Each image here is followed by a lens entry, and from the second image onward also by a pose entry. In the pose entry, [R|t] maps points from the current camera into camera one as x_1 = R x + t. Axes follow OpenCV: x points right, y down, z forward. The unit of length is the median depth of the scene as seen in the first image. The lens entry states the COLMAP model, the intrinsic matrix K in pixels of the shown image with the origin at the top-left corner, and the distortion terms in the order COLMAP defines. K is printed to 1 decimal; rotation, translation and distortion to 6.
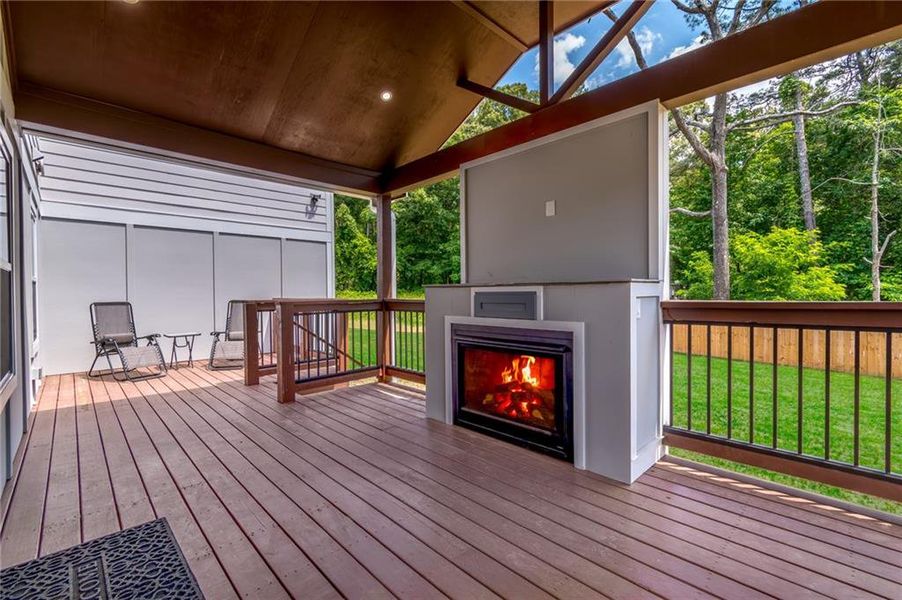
lens RADIAL K [[406.6, 0, 460.6], [0, 406.6, 299.4], [0, 0, 1]] dist [-0.001514, -0.000082]
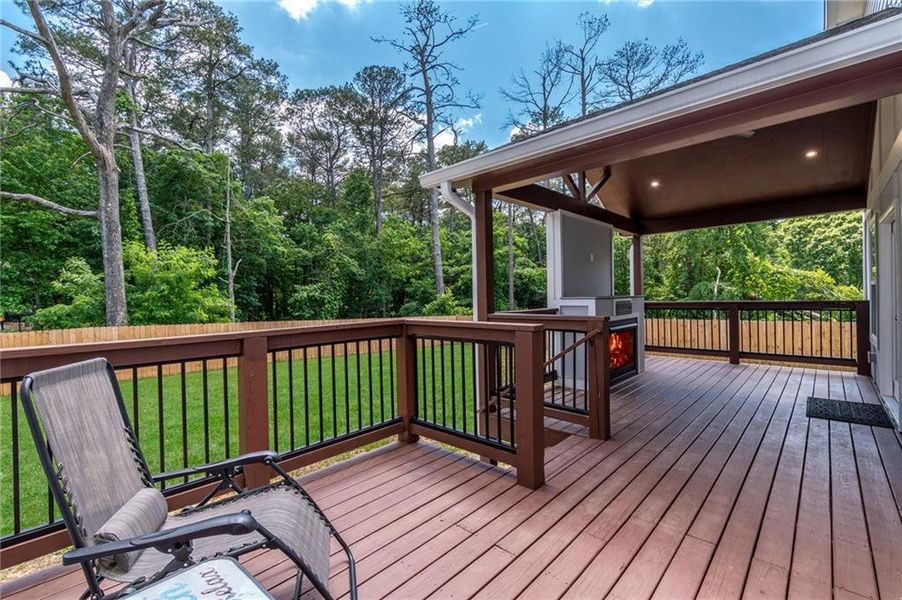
lens RADIAL K [[406.6, 0, 453.0], [0, 406.6, 298.6], [0, 0, 1]] dist [-0.001514, -0.000082]
pose [[-0.060485, 0.002614, 0.998166, -0.719497], [0.033448, 0.999440, -0.000590, -0.022705], [-0.997609, 0.033351, -0.060539, 0.780486]]
